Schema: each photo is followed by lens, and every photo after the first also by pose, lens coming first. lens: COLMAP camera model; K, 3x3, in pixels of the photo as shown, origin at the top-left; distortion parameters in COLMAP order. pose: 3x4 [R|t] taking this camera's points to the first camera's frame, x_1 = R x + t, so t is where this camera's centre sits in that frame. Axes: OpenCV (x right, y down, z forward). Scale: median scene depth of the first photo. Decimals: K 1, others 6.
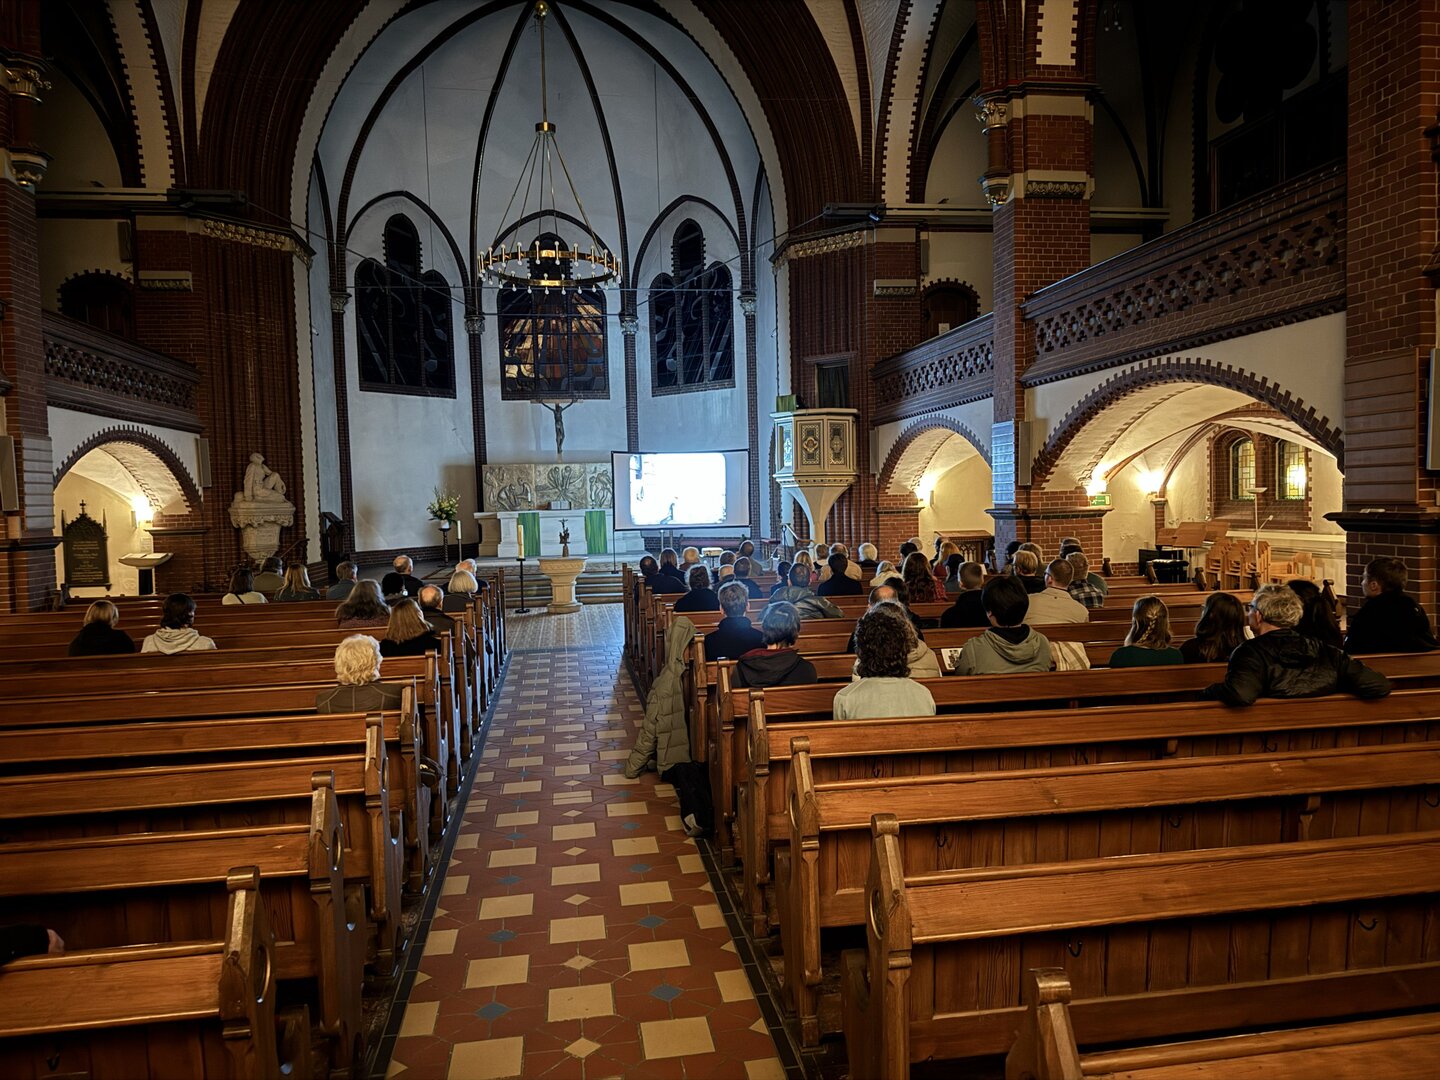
lens RADIAL K [[955.6, 0, 720.0], [0, 955.6, 540.0], [0, 0, 1]] dist [-0.006825, -0.005811]
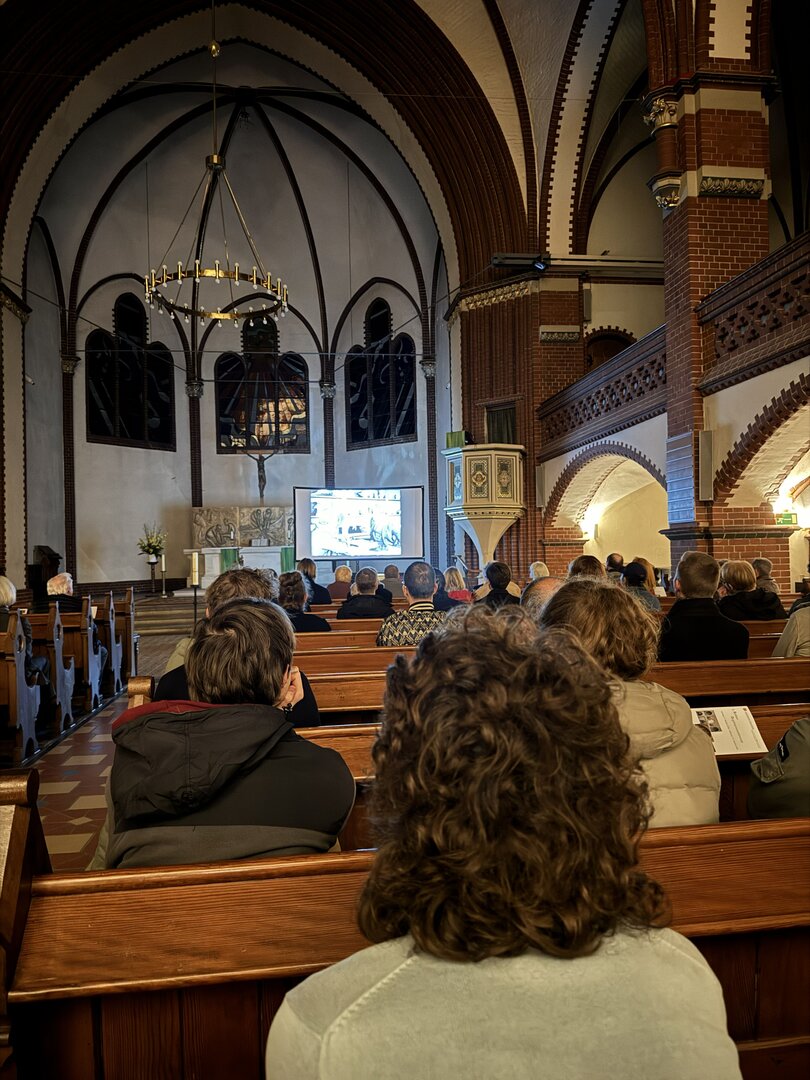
lens RADIAL K [[716.7, 0, 405.0], [0, 716.7, 540.0], [0, 0, 1]] dist [-0.006825, -0.005811]
pose [[0.999562, 0.004387, -0.029262, 0.035358], [-0.006307, 0.997809, -0.065857, 0.018432], [0.028909, 0.066012, 0.997400, 0.211980]]
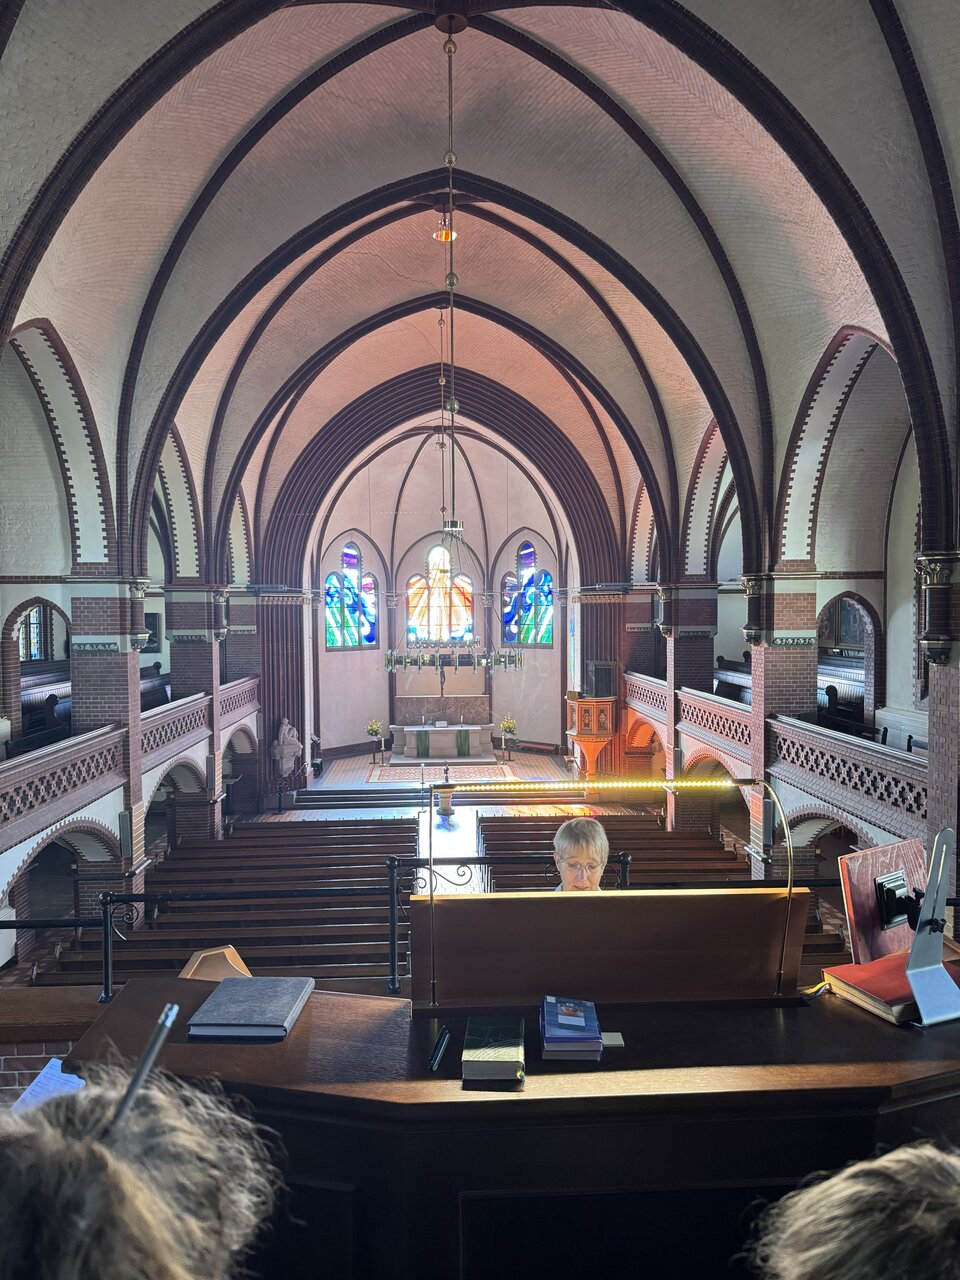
lens RADIAL K [[897.2, 0, 480.0], [0, 897.2, 640.0], [0, 0, 1]] dist [0.167812, -0.320277]
pose [[0.994776, 0.020311, -0.100040, 0.059594], [-0.020280, 0.999793, 0.001325, -0.234957], [0.100046, 0.000710, 0.994983, -0.663166]]
